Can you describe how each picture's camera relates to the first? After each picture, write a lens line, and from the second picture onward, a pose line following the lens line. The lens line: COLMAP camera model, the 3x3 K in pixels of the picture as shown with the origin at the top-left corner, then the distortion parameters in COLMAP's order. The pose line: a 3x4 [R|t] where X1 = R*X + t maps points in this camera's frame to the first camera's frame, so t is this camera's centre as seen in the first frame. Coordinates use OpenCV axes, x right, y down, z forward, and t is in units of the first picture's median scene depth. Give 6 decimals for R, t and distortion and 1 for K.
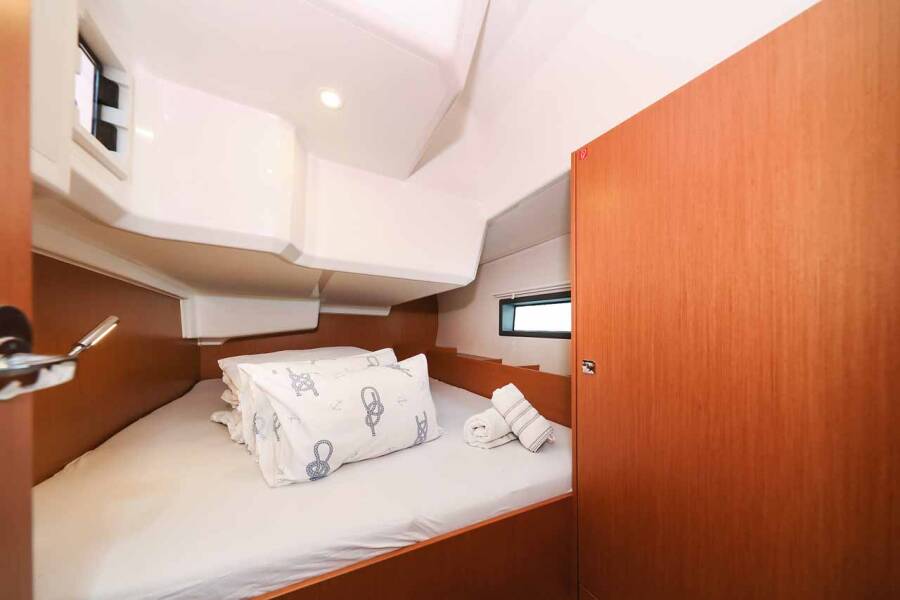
lens RADIAL K [[295.4, 0, 450.0], [0, 295.4, 300.0], [0, 0, 1]] dist [-0.001553, -0.000399]
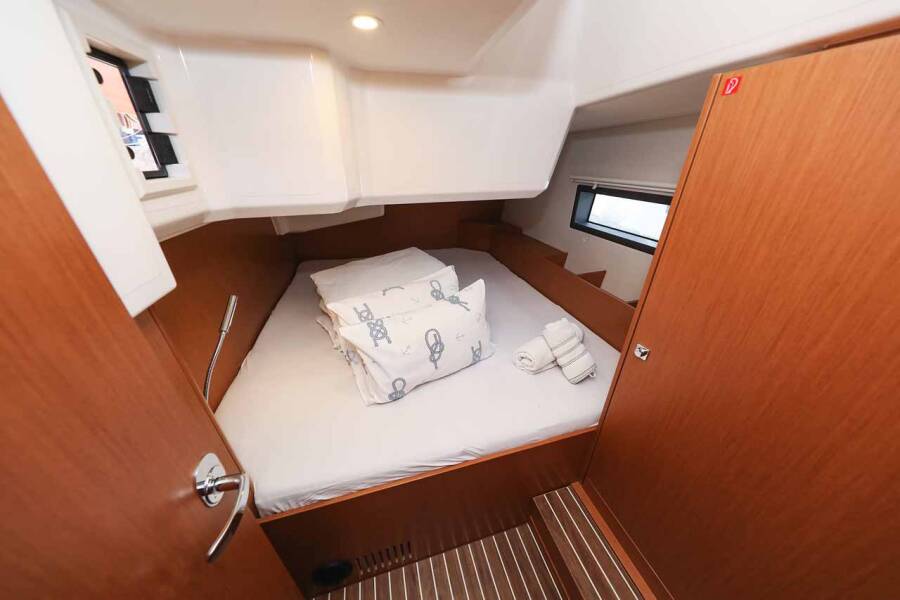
lens RADIAL K [[295.4, 0, 450.0], [0, 295.4, 300.0], [0, 0, 1]] dist [-0.001553, -0.000399]
pose [[0.975856, 0.096625, -0.195880, 0.013578], [0.009133, 0.877987, 0.478596, -0.370338], [0.218224, -0.468830, 0.855907, 0.075853]]
